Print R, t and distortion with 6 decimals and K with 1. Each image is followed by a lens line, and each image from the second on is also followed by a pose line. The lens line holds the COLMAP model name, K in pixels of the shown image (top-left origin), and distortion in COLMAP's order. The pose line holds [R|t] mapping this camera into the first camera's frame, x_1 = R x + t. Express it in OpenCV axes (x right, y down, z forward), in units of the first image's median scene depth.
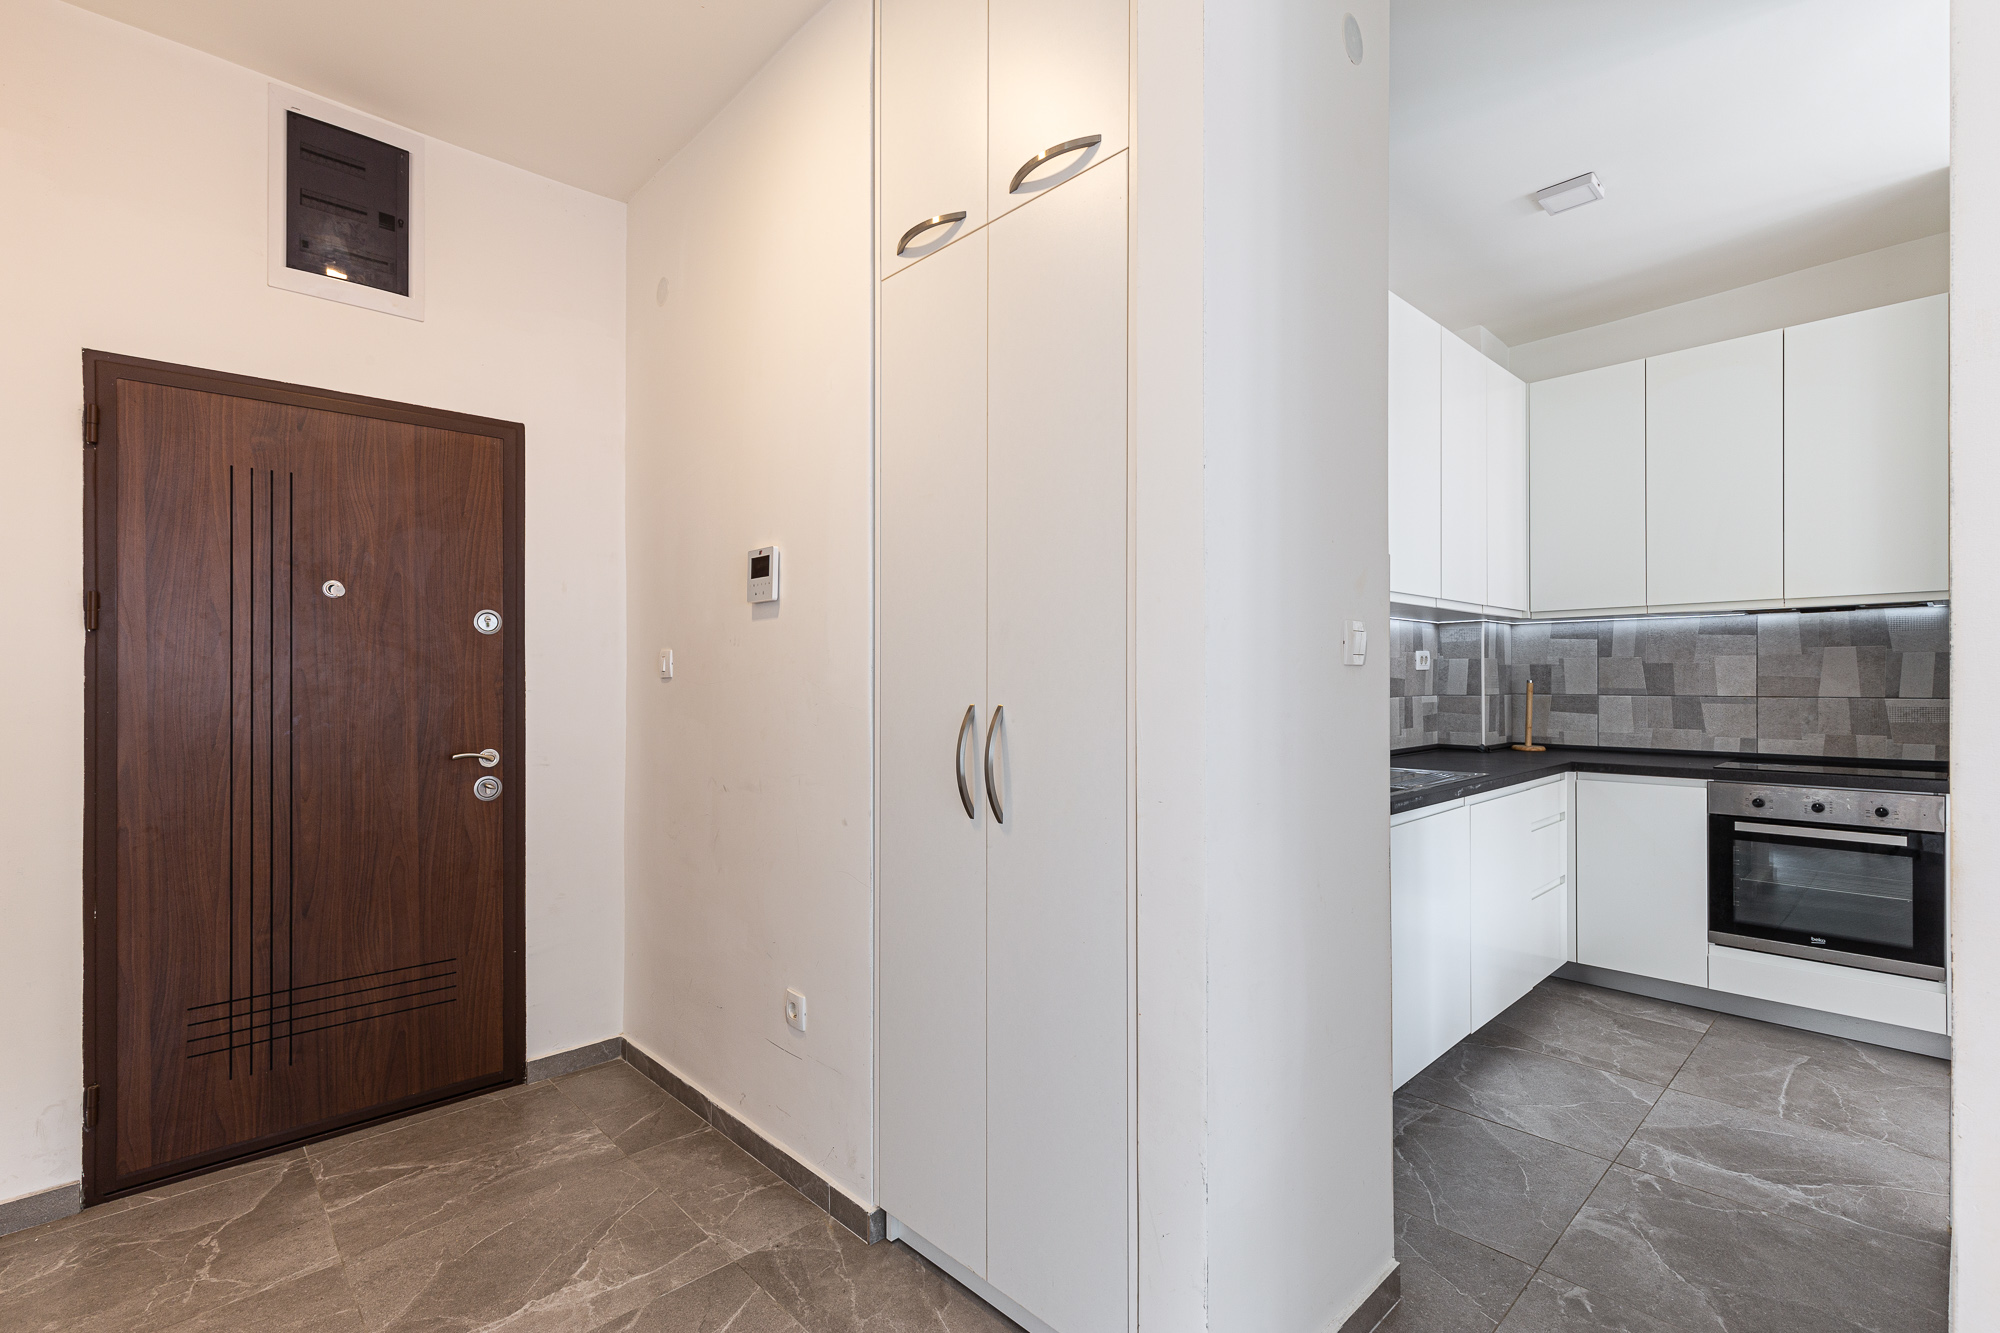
lens RADIAL K [[909.4, 0, 1003.2], [0, 909.4, 673.9], [0, 0, 1]] dist [0.003477, 0.000553]
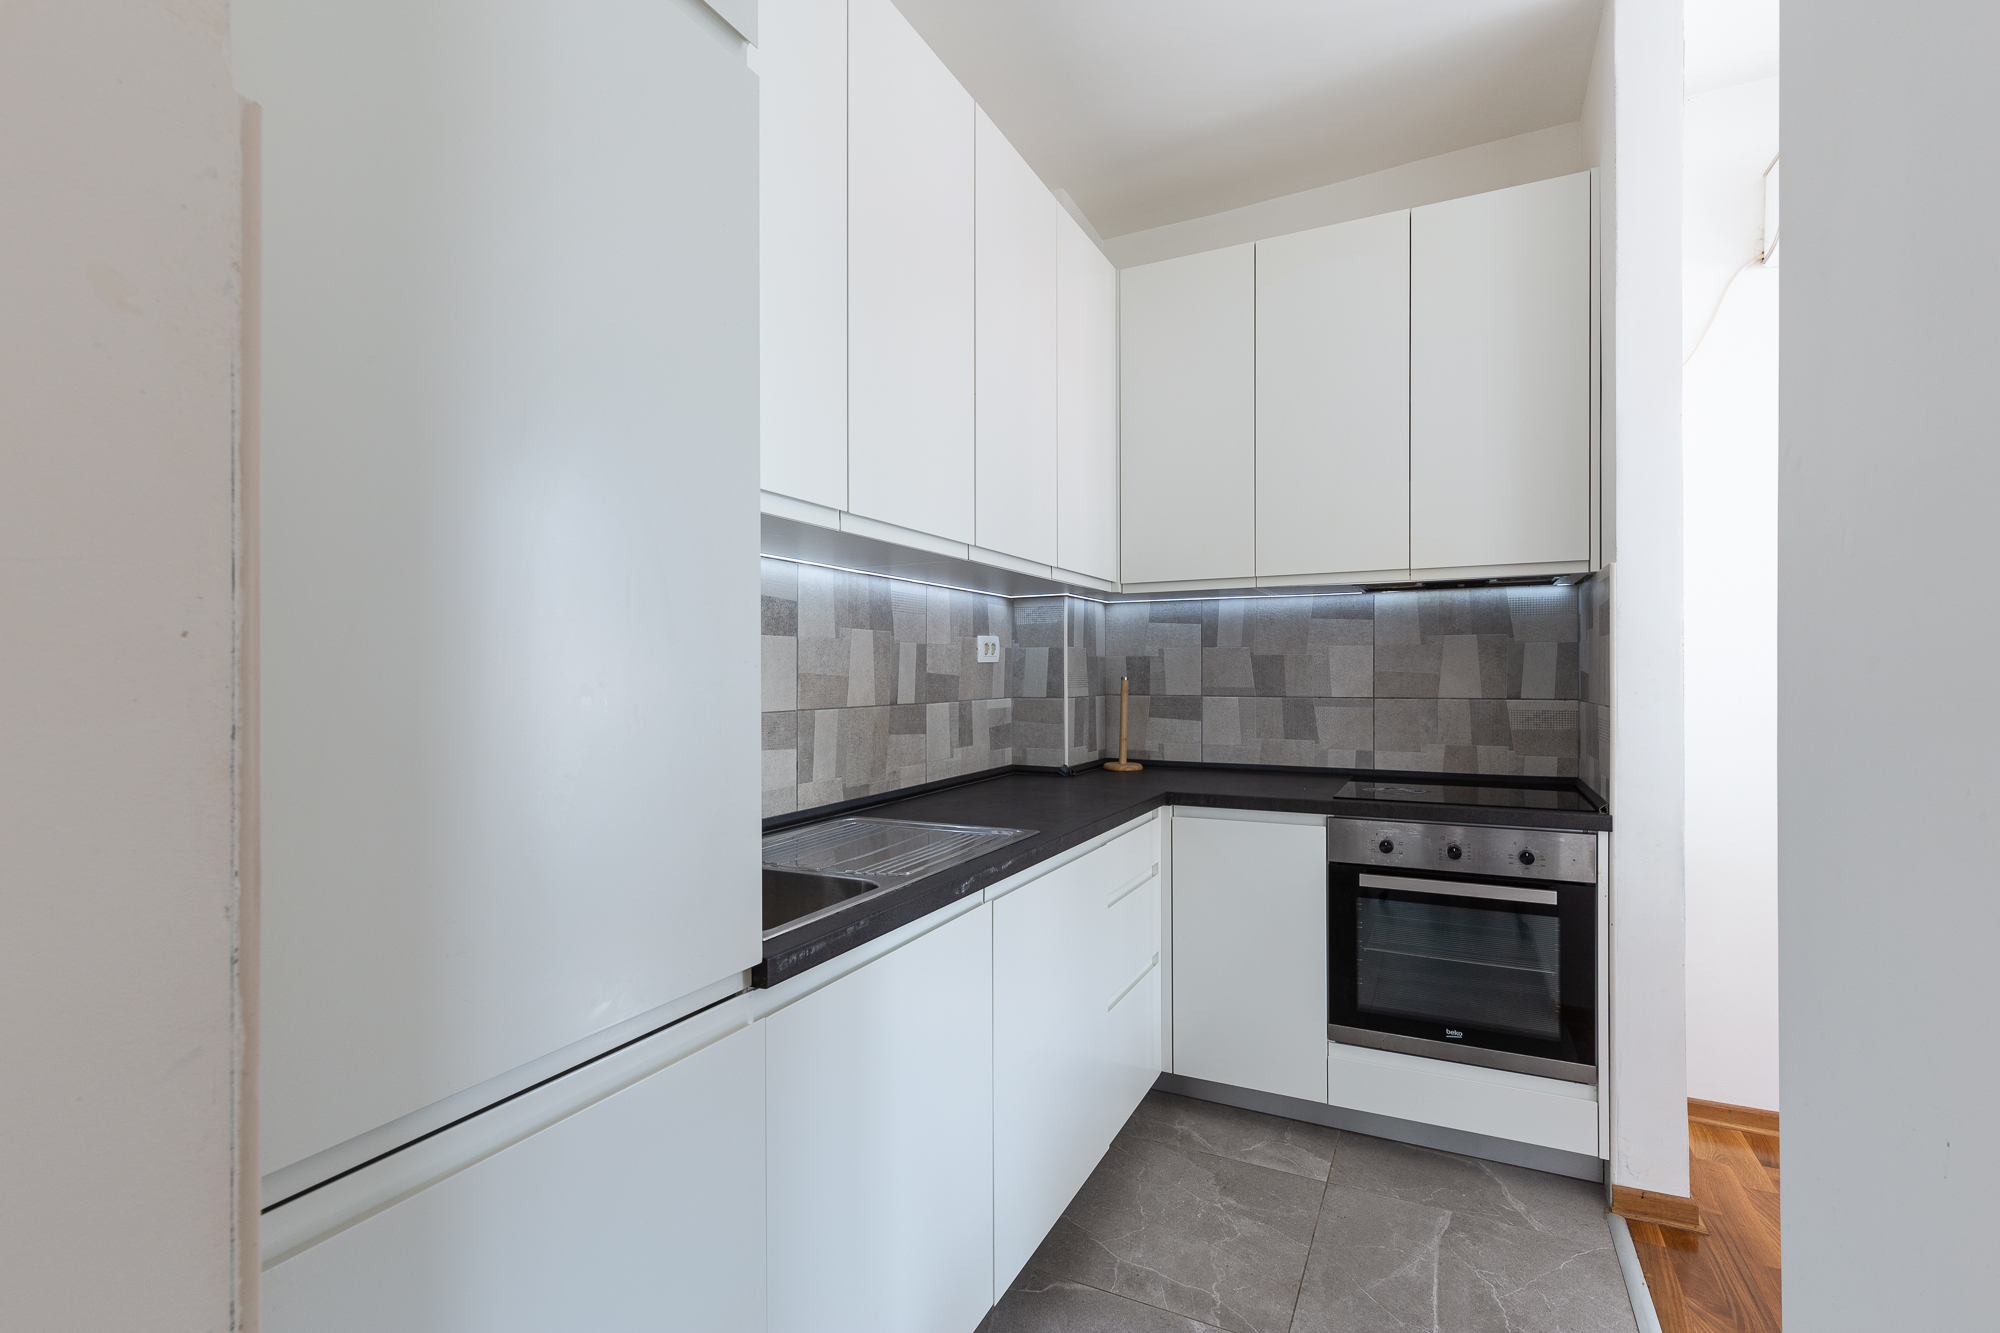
lens RADIAL K [[898.2, 0, 1000.0], [0, 898.2, 666.5], [0, 0, 1]] dist [-0.001802, -0.000431]
pose [[0.941882, 0.002490, 0.335934, 0.258971], [-0.001650, 0.999995, -0.002787, 0.000572], [-0.335939, 0.002070, 0.941881, 0.373360]]
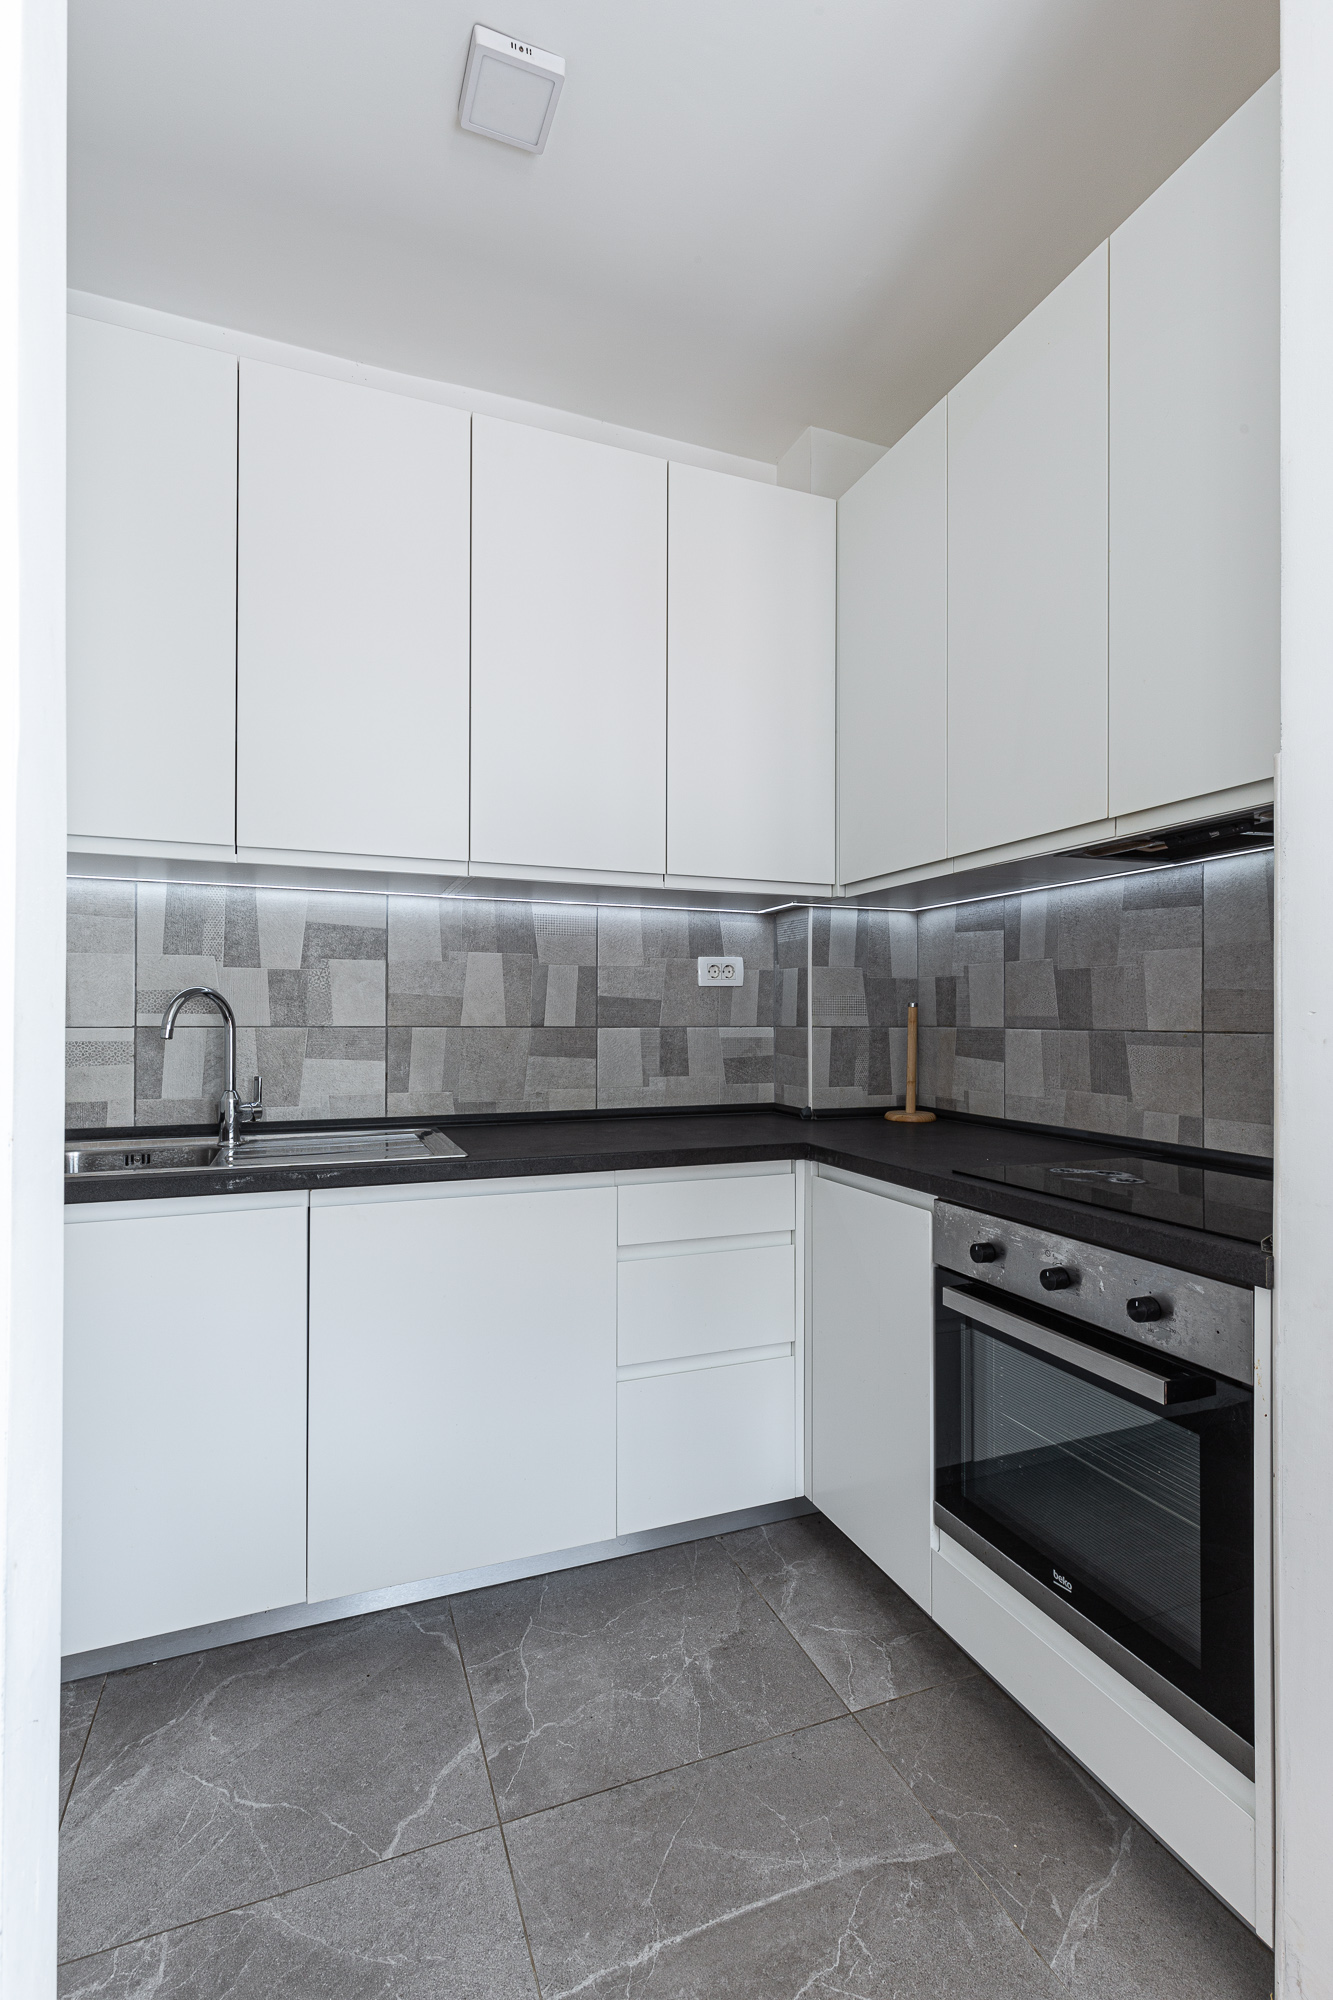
lens RADIAL K [[909.4, 0, 669.4], [0, 909.4, 1008.7], [0, 0, 1]] dist [0.003477, 0.000553]
pose [[0.922087, 0.002608, -0.386975, 0.745257], [-0.004723, 0.999979, -0.004514, 0.015848], [0.386955, 0.005990, 0.922079, 0.436610]]
